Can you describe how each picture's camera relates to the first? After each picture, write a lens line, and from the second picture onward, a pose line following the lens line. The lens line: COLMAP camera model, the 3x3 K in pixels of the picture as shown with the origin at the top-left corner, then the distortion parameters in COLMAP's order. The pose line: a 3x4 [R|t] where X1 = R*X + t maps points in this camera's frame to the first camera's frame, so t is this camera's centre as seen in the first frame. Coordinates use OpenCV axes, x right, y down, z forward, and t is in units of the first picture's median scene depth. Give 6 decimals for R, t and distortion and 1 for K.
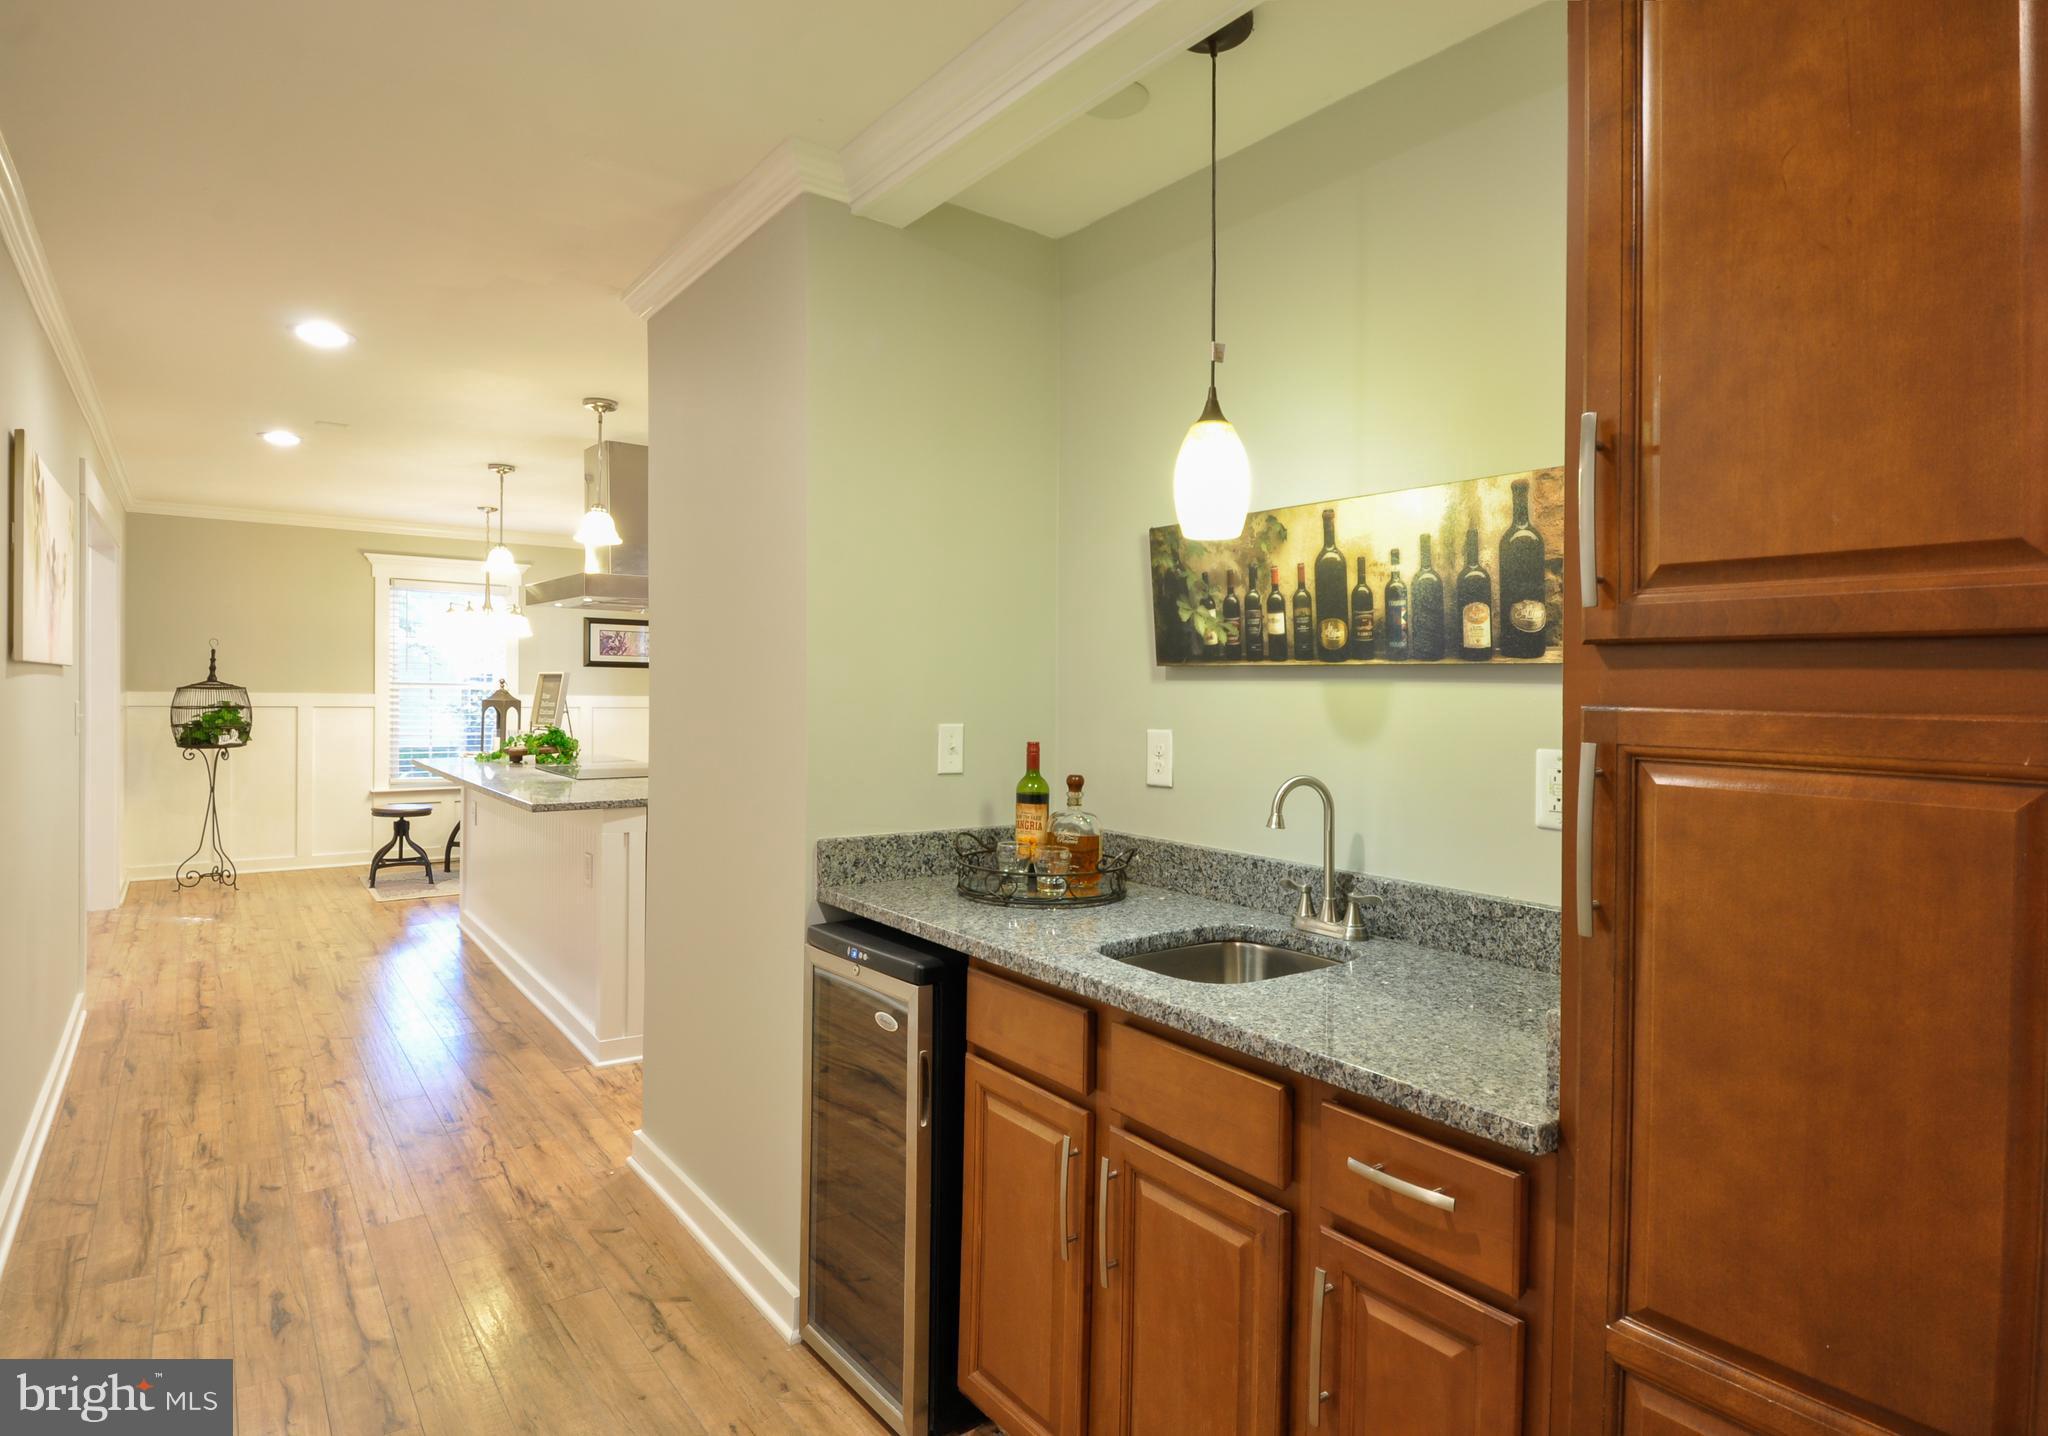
lens RADIAL K [[1166.7, 0, 1031.1], [0, 1166.7, 687.0], [0, 0, 1]] dist [0.003523, 0.000439]
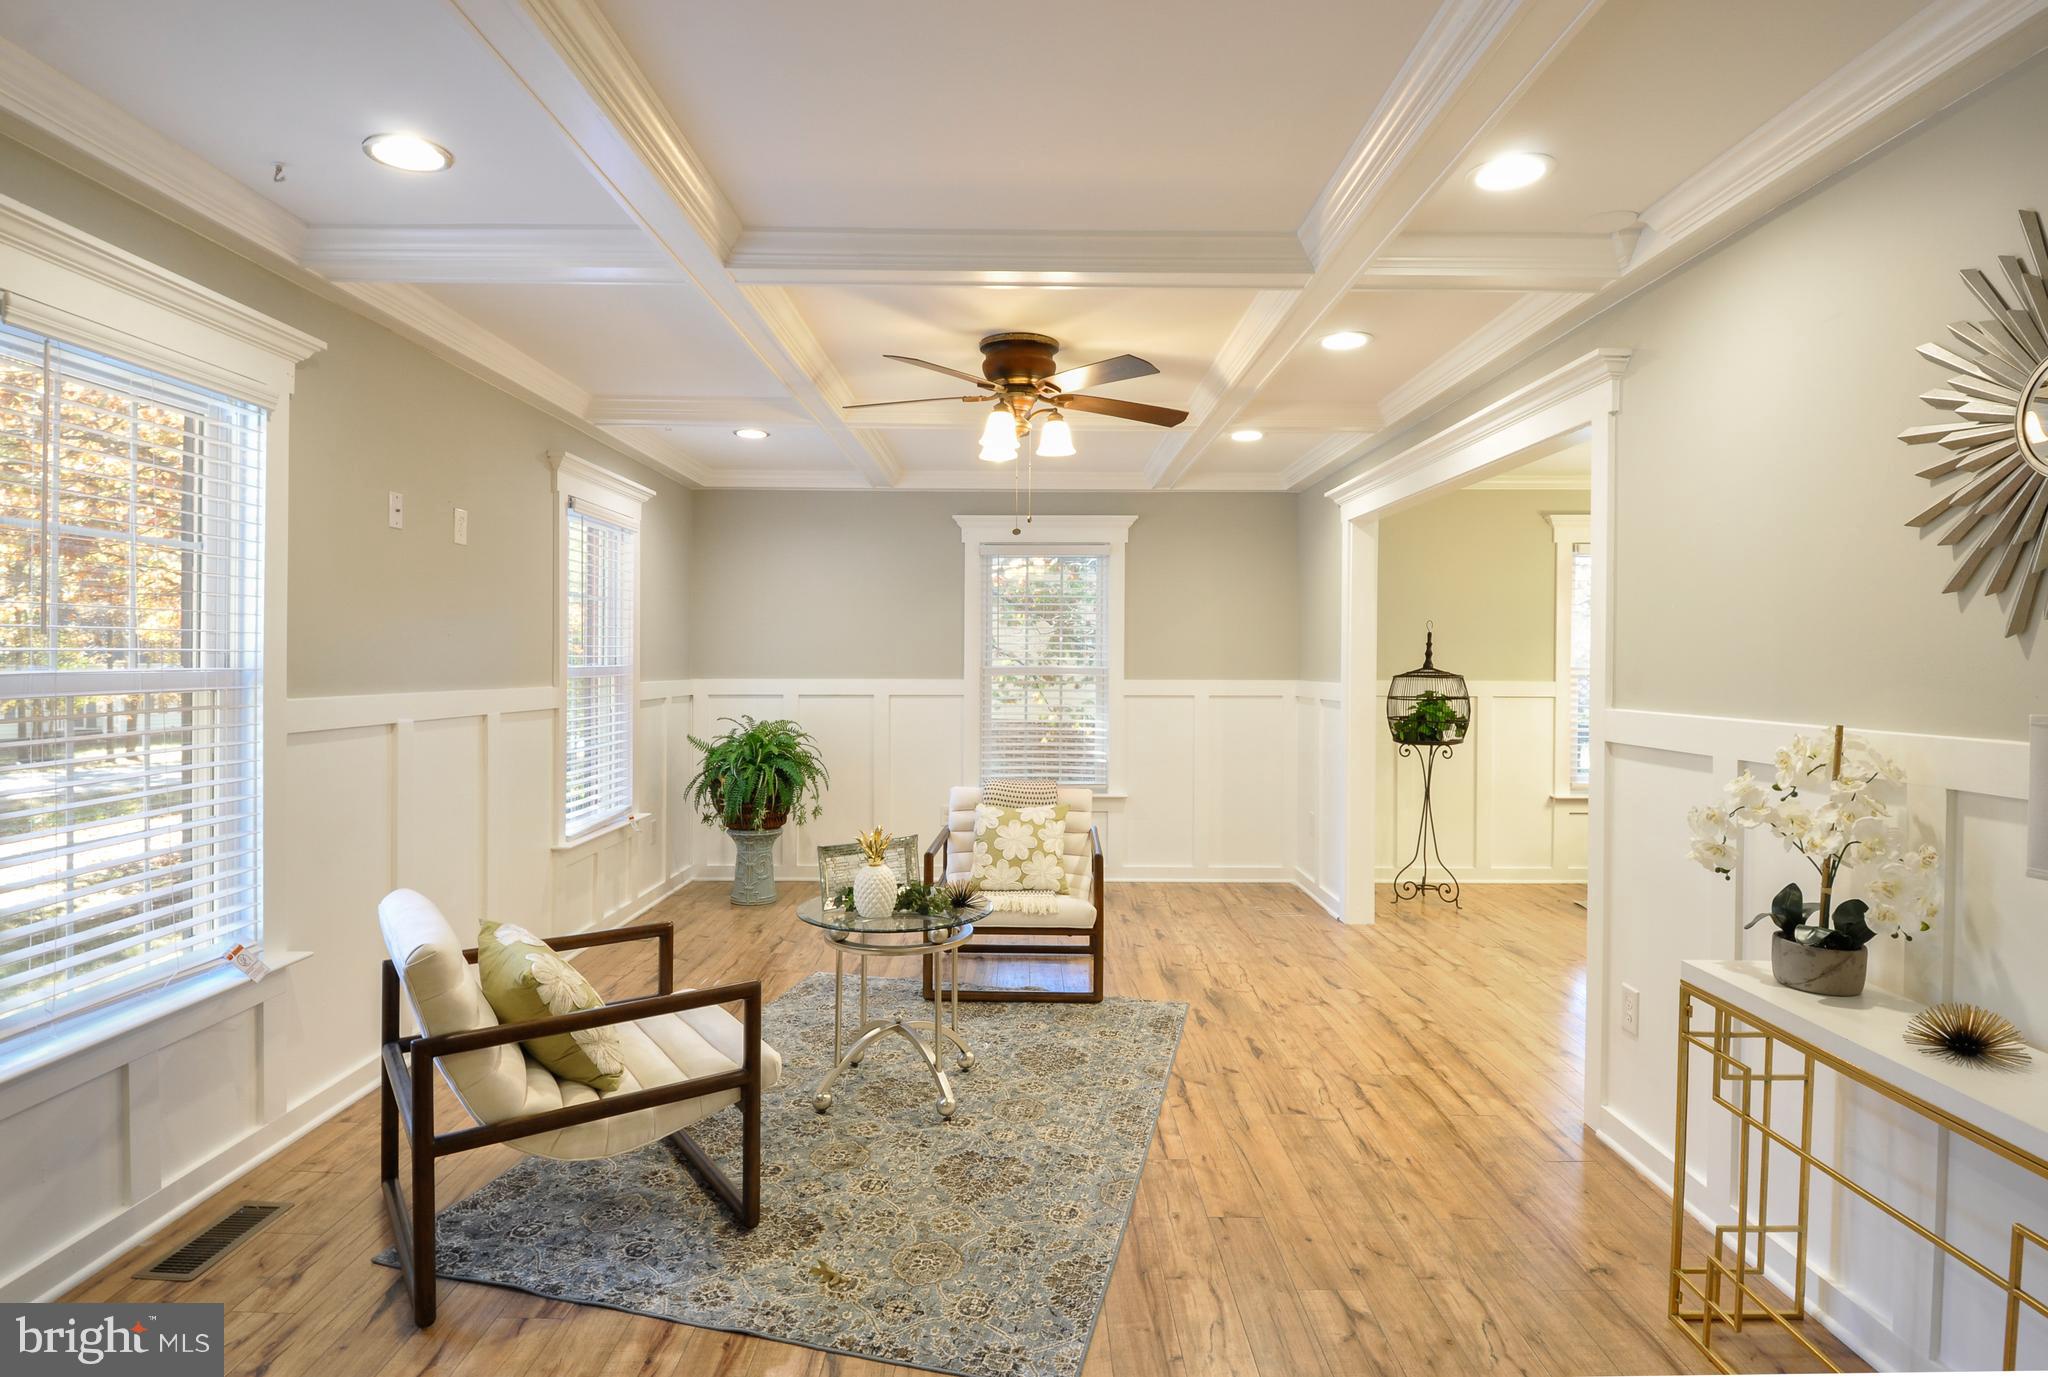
lens RADIAL K [[1064.9, 0, 1020.9], [0, 1064.9, 682.8], [0, 0, 1]] dist [0.003259, -0.019311]
pose [[0.809183, -0.001792, -0.587554, -0.470349], [0.011450, 0.999854, 0.012719, -0.007963], [0.587445, -0.017019, 0.809085, 0.164864]]
